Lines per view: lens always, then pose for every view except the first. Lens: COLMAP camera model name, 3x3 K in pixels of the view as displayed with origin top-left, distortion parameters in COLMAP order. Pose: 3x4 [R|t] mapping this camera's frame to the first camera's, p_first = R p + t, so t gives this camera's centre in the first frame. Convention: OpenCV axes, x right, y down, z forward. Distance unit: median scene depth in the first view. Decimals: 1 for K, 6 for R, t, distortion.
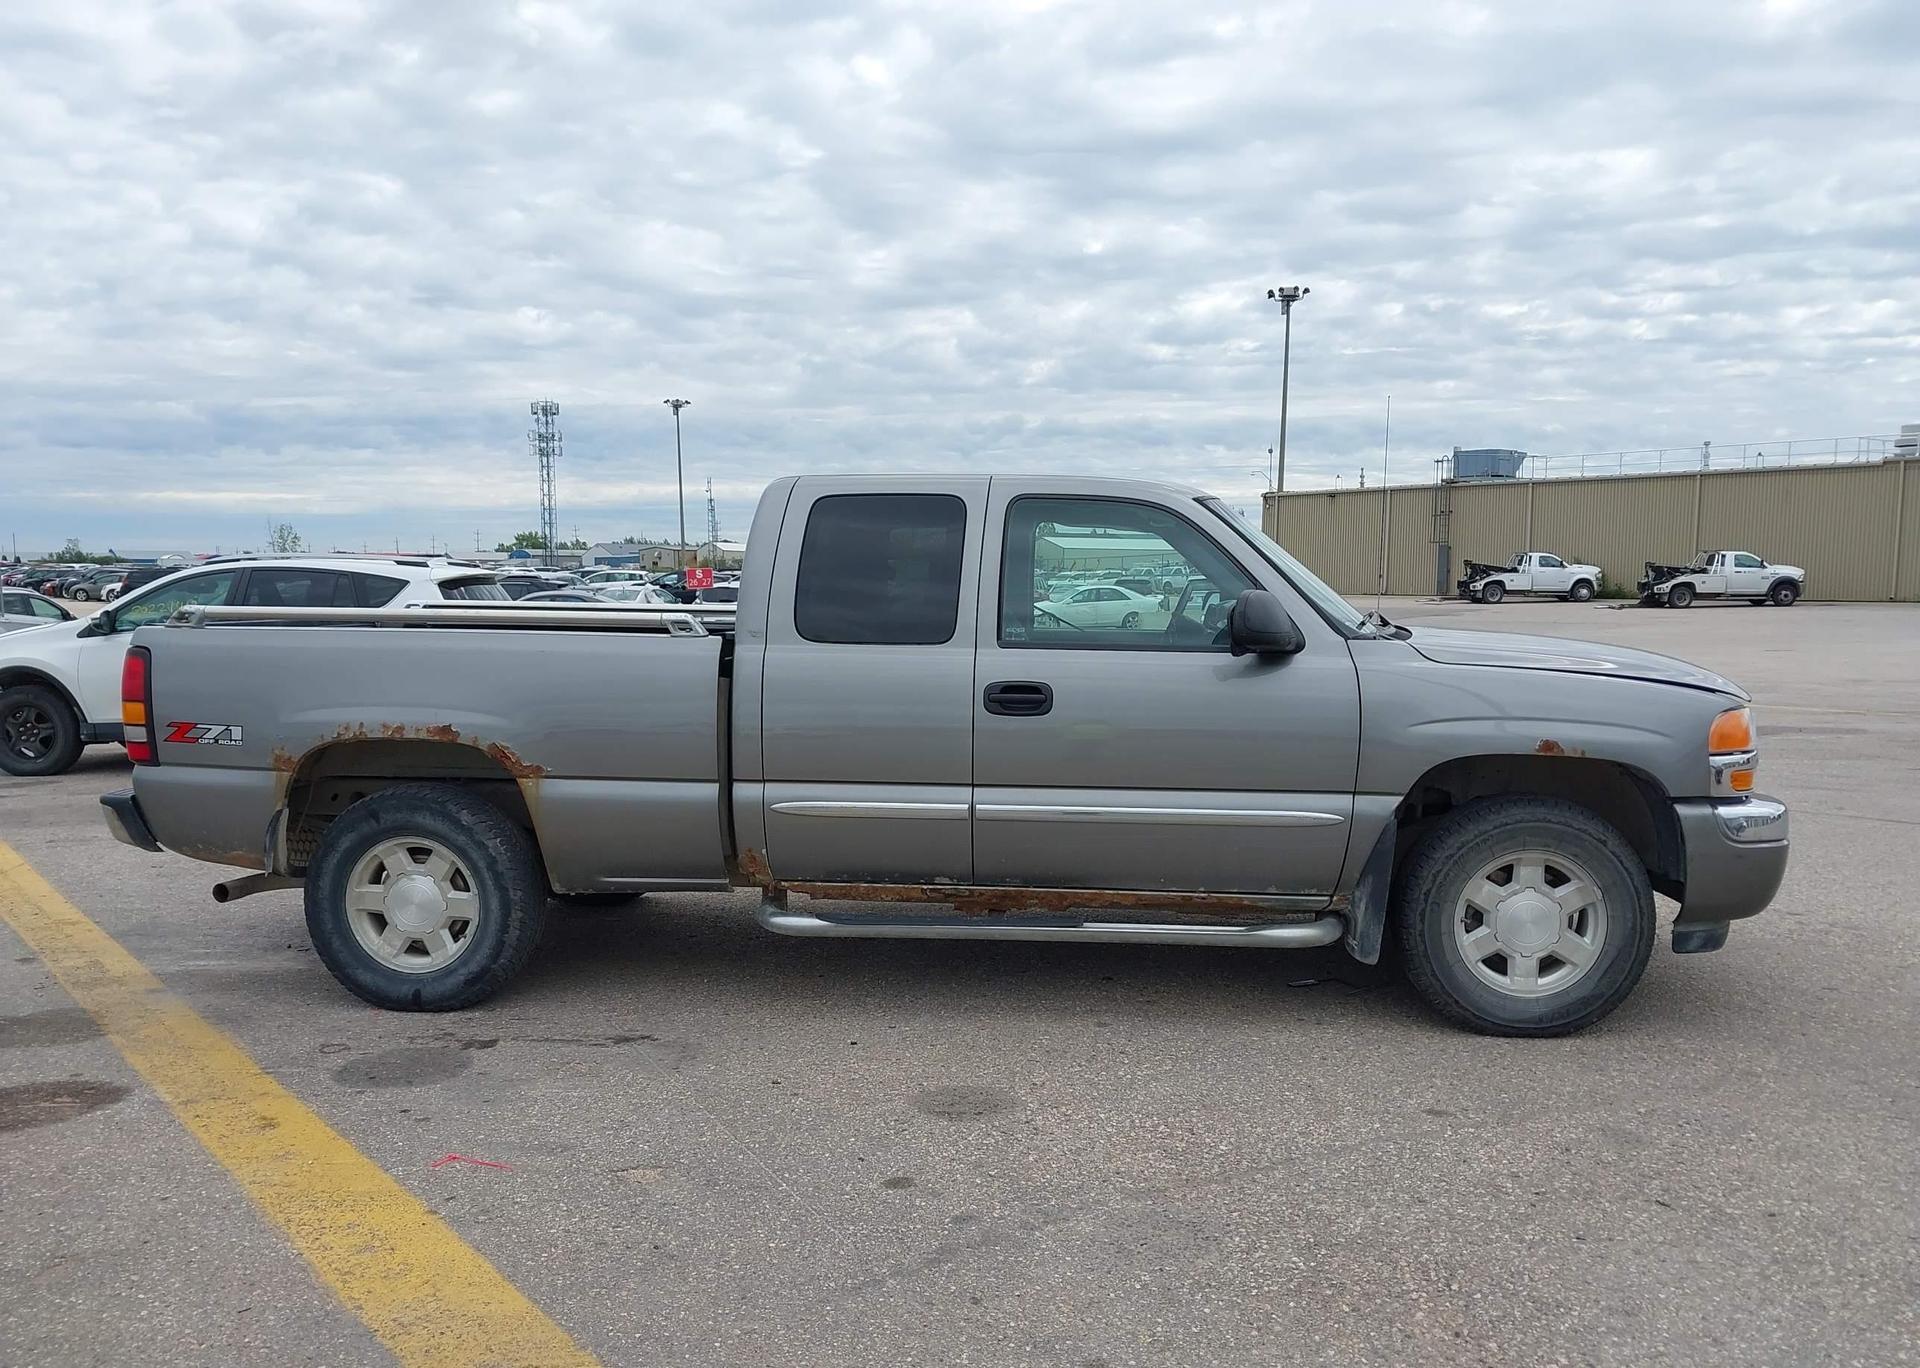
lens RADIAL K [[1501.0, 0, 961.2], [0, 1501.0, 773.1], [0, 0, 1]] dist [0.023220, -0.030054]
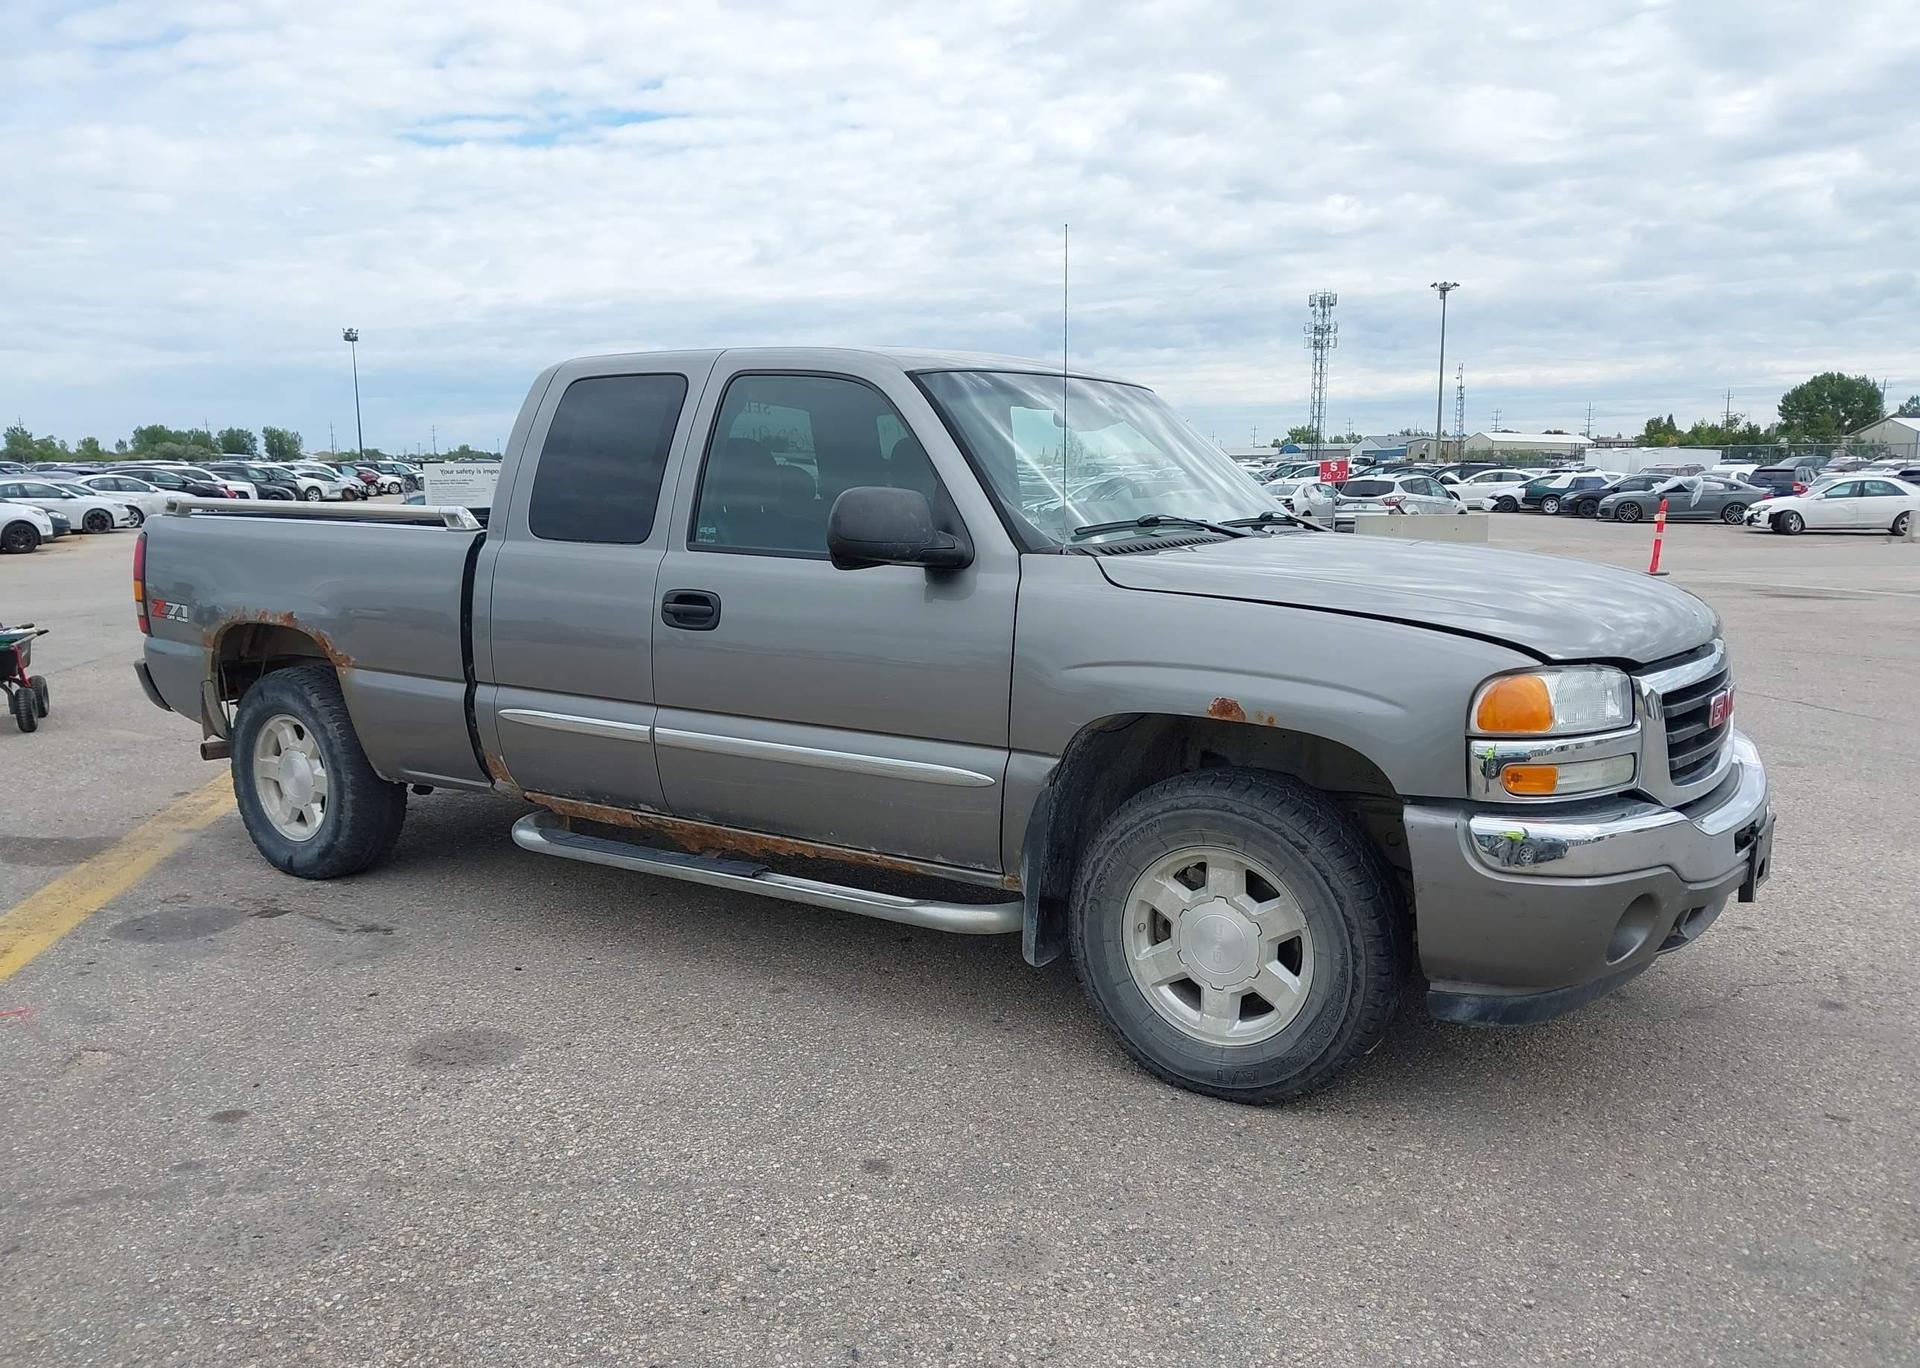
lens RADIAL K [[1501.0, 0, 974.2], [0, 1501.0, 783.3], [0, 0, 1]] dist [0.023220, -0.030054]
pose [[0.877778, 0.095803, -0.469391, 0.121067], [-0.060473, 0.994121, 0.089814, -0.007474], [0.475236, -0.050452, 0.878411, 0.060701]]
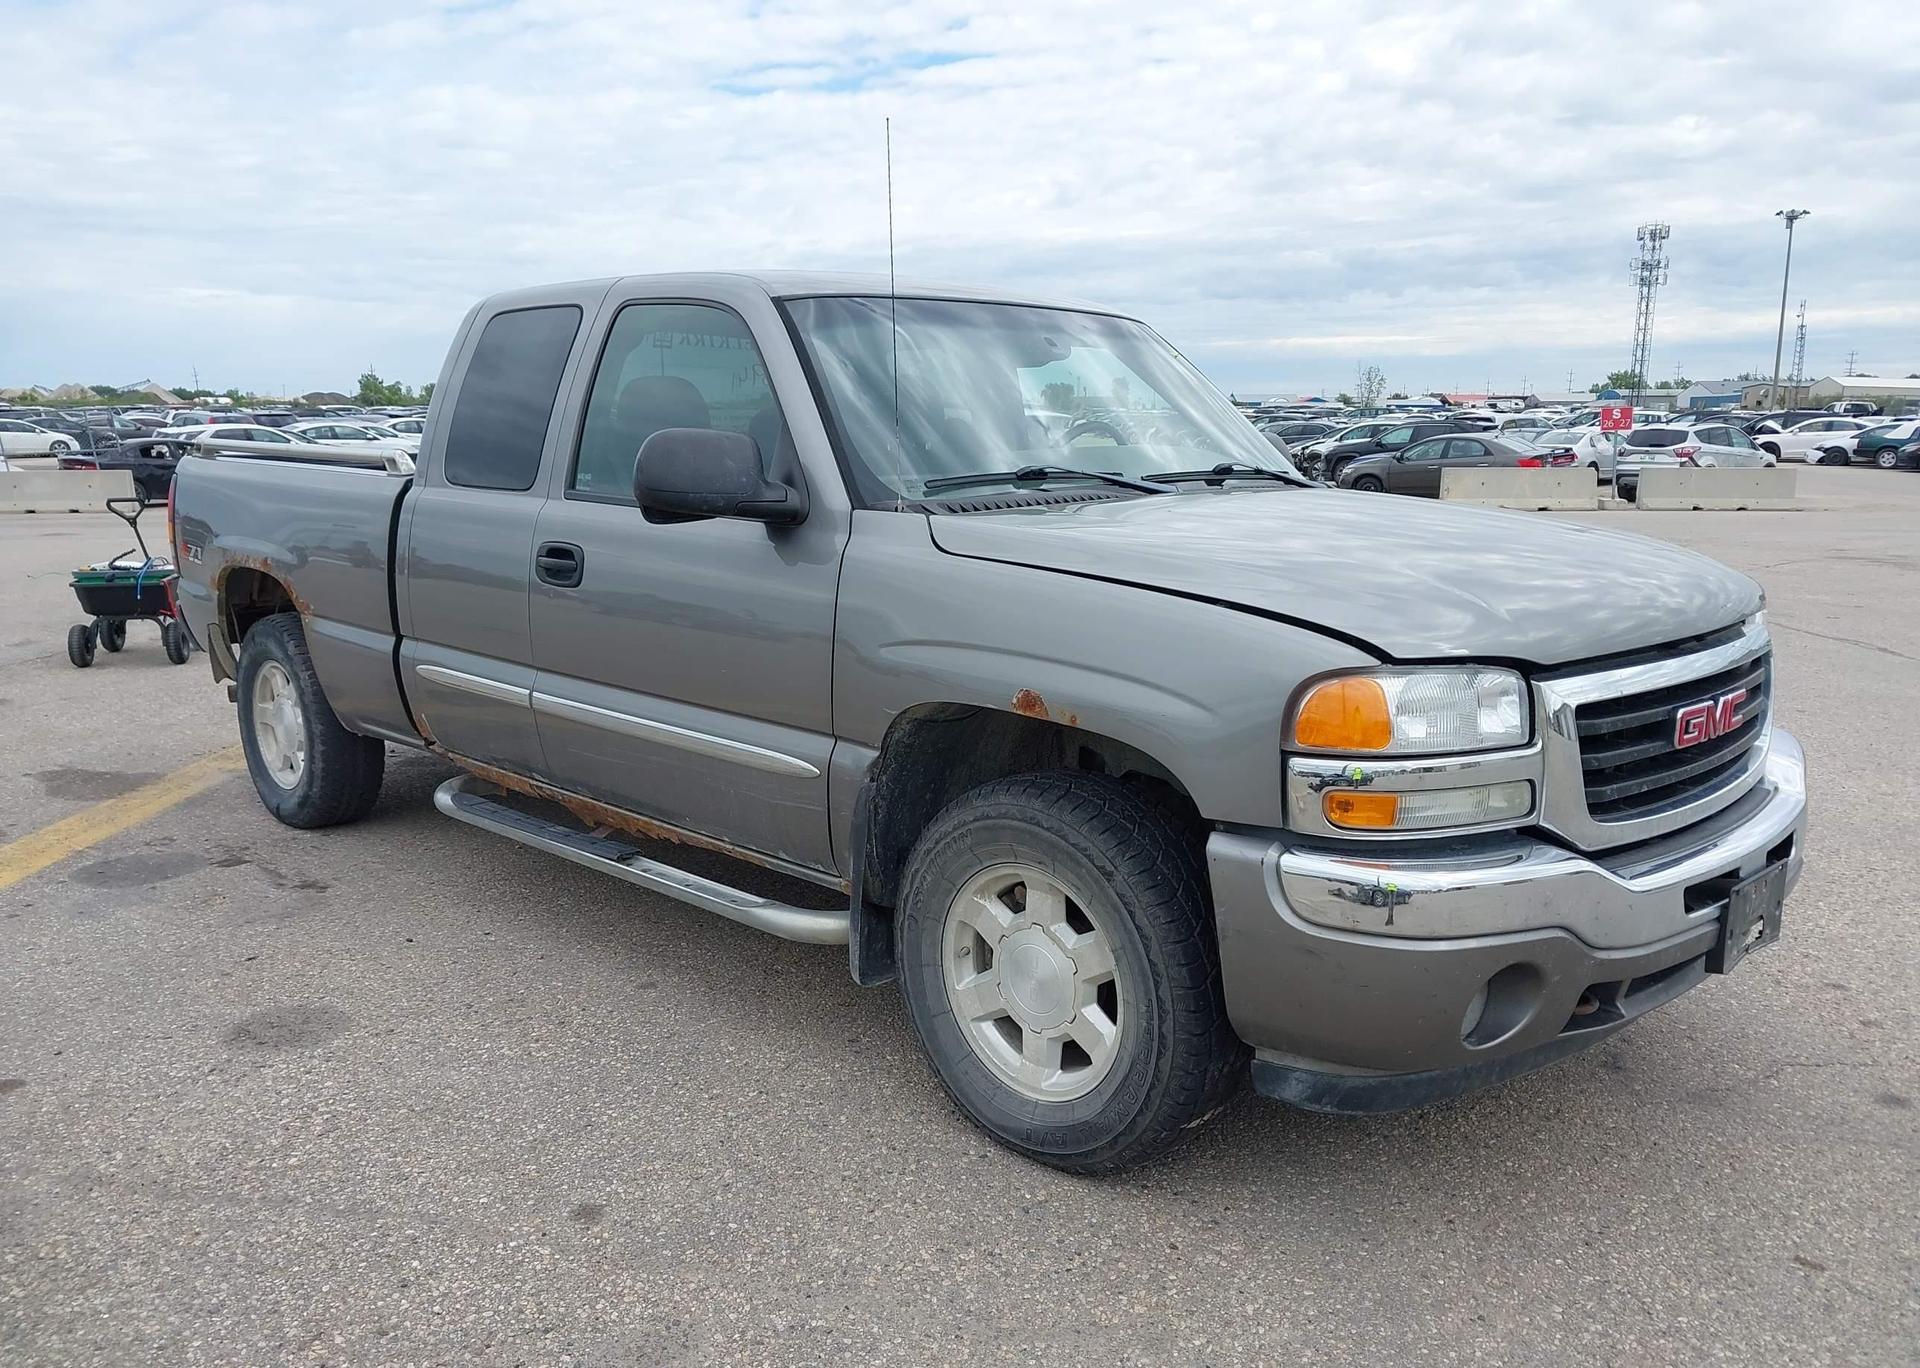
lens RADIAL K [[1501.0, 0, 977.7], [0, 1501.0, 799.9], [0, 0, 1]] dist [0.023220, -0.030054]
pose [[0.773991, 0.157658, -0.613255, 0.144182], [-0.084525, 0.985564, 0.146694, -0.012423], [0.627530, -0.061705, 0.776144, 0.101864]]
